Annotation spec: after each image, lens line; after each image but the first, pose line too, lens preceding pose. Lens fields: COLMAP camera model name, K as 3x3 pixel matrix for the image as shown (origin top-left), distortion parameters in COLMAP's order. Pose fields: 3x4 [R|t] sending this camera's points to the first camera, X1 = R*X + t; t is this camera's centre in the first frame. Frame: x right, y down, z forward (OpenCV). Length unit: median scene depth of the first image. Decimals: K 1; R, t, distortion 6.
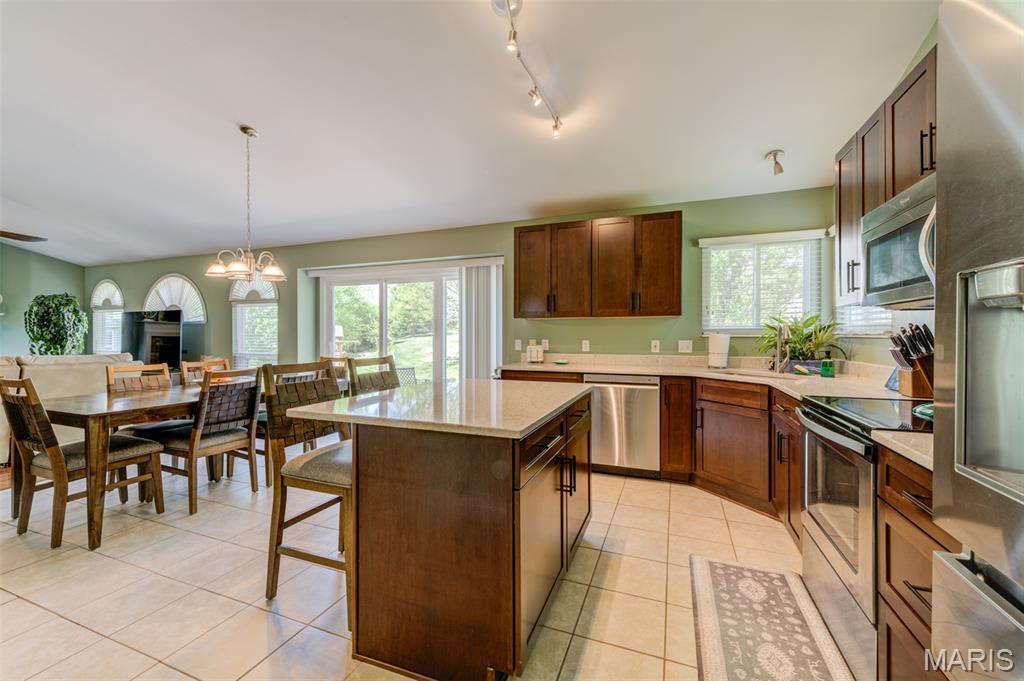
lens RADIAL K [[407.8, 0, 512.0], [0, 407.8, 340.5], [0, 0, 1]] dist [0.002164, 0.000286]
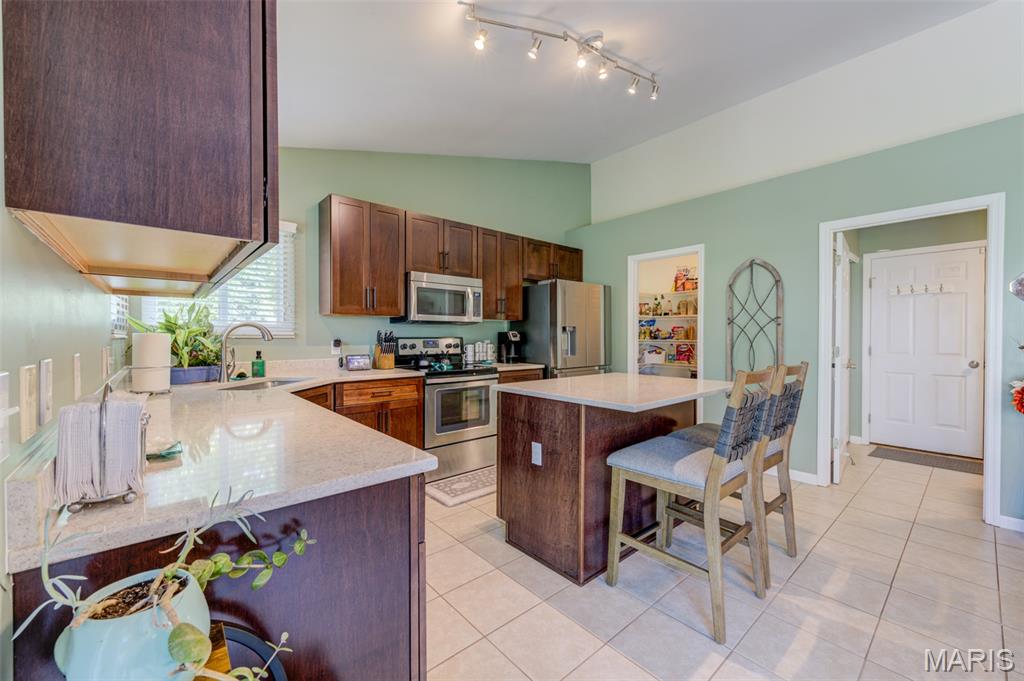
lens RADIAL K [[414.6, 0, 512.0], [0, 414.6, 340.5], [0, 0, 1]] dist [0.002404, 0.000268]
pose [[-0.882191, -0.003772, 0.470877, -0.224985], [0.005312, 0.999825, 0.017962, -0.013184], [-0.470862, 0.018347, -0.882016, 1.211628]]
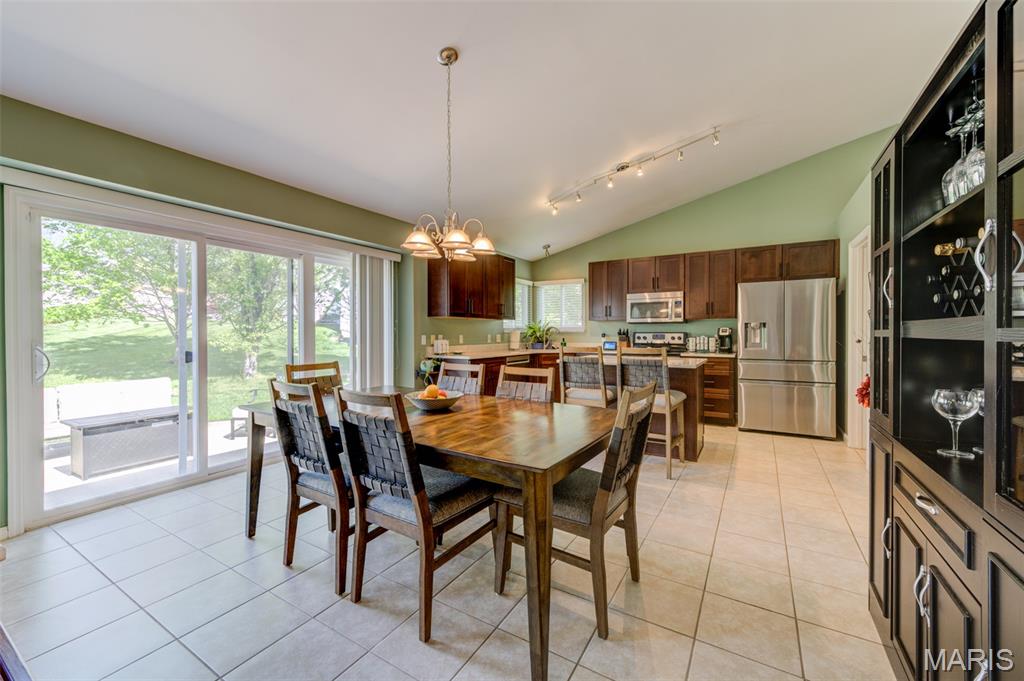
lens RADIAL K [[407.8, 0, 512.0], [0, 407.8, 340.5], [0, 0, 1]] dist [0.002164, 0.000286]
pose [[0.175694, -0.018333, 0.984274, -1.213691], [0.009797, 0.999810, 0.016873, -0.004143], [-0.984396, 0.006679, 0.175840, 0.673287]]
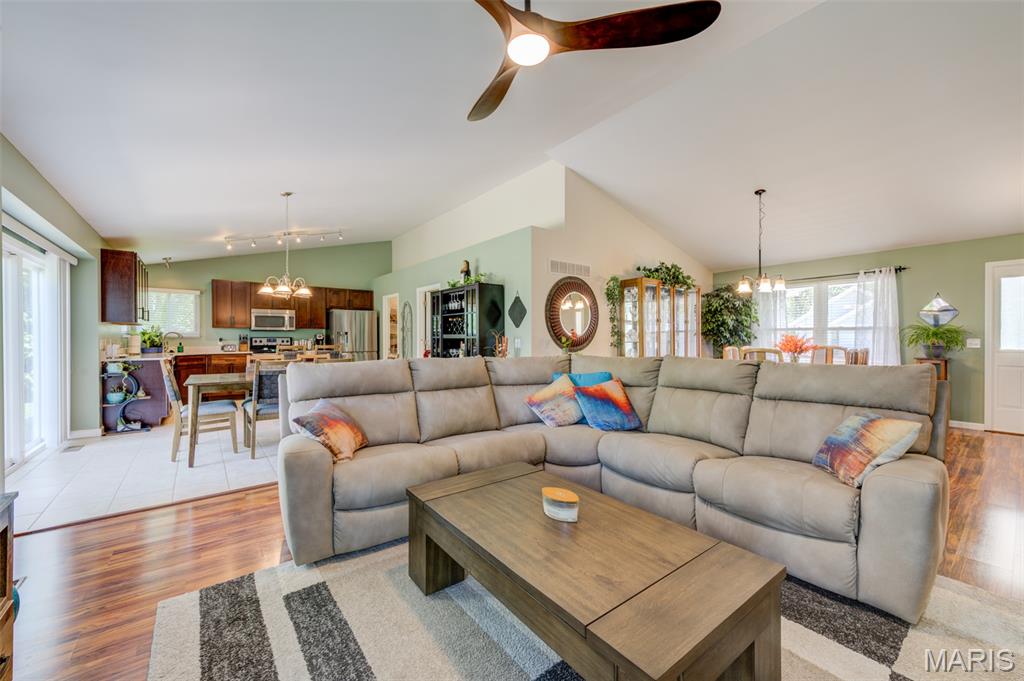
lens RADIAL K [[407.8, 0, 512.0], [0, 407.8, 340.5], [0, 0, 1]] dist [0.002164, 0.000286]
pose [[-0.854636, -0.000455, 0.519227, -1.816350], [0.007767, 0.999877, 0.013661, -0.006796], [-0.519169, 0.015708, -0.854527, 1.604371]]
